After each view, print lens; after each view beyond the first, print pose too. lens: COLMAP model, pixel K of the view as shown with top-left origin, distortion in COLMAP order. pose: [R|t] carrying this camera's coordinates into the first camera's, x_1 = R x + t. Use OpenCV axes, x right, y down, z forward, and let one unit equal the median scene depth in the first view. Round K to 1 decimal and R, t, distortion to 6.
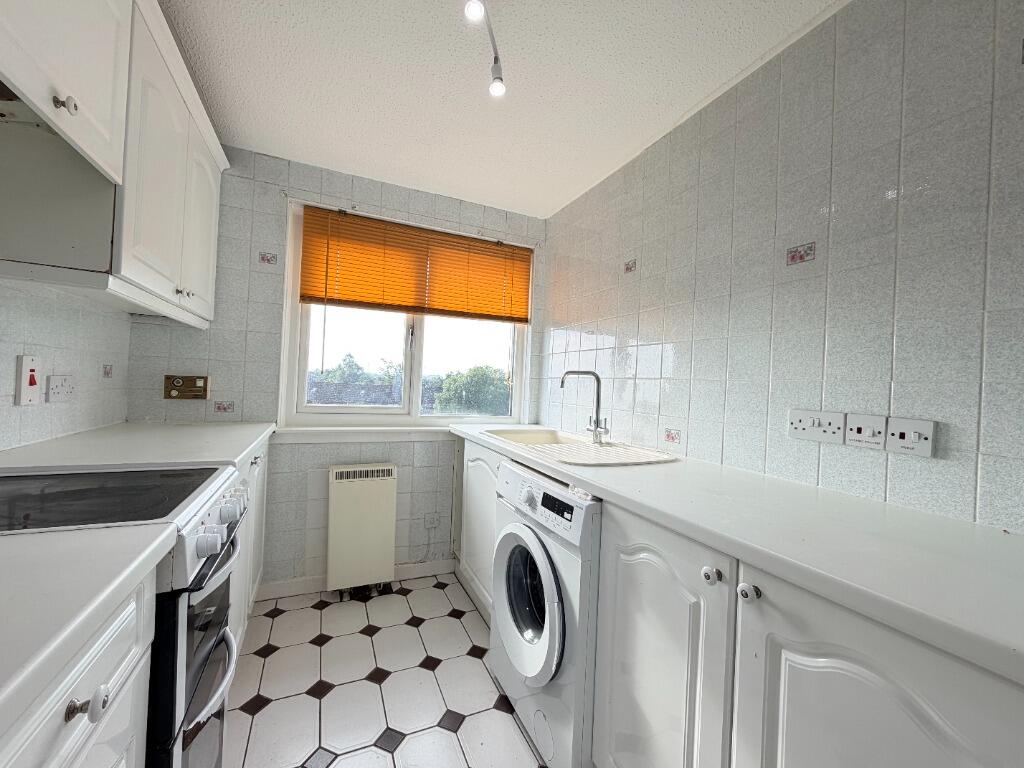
lens RADIAL K [[408.7, 0, 509.5], [0, 408.7, 383.4], [0, 0, 1]] dist [0.001259, 0.000056]
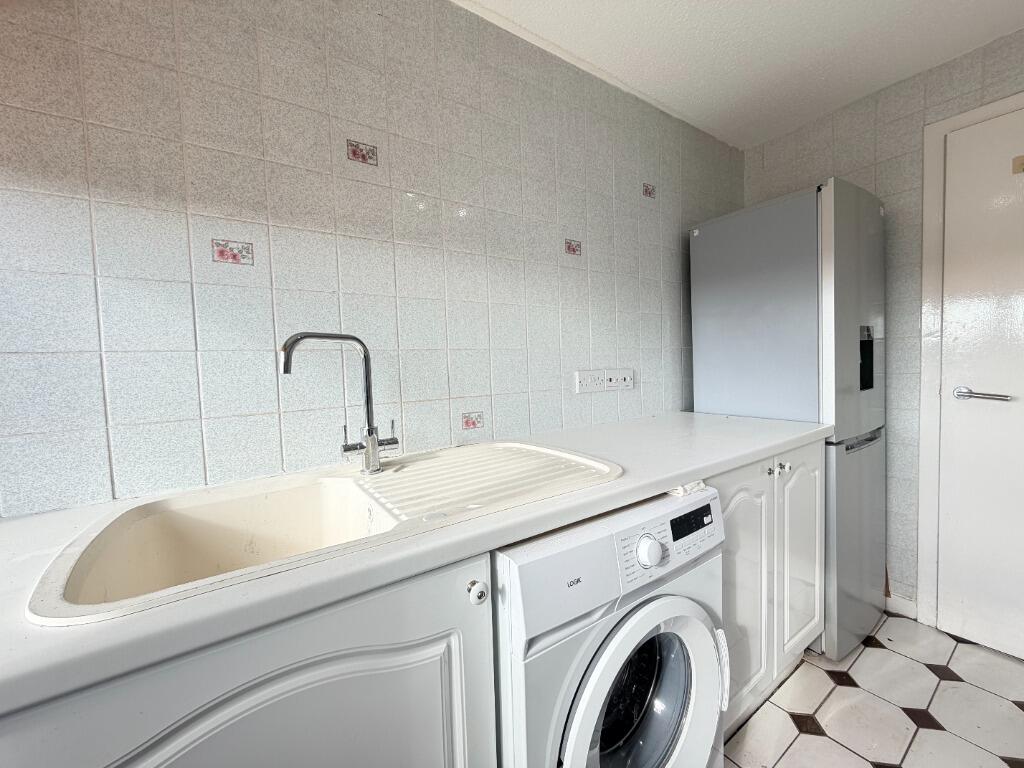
lens RADIAL K [[408.7, 0, 509.2], [0, 408.7, 382.8], [0, 0, 1]] dist [0.001259, 0.000056]
pose [[-0.176131, -0.086112, 0.980593, -0.516050], [0.021286, 0.995600, 0.091254, -0.021043], [-0.984137, 0.036945, -0.173523, 1.419963]]
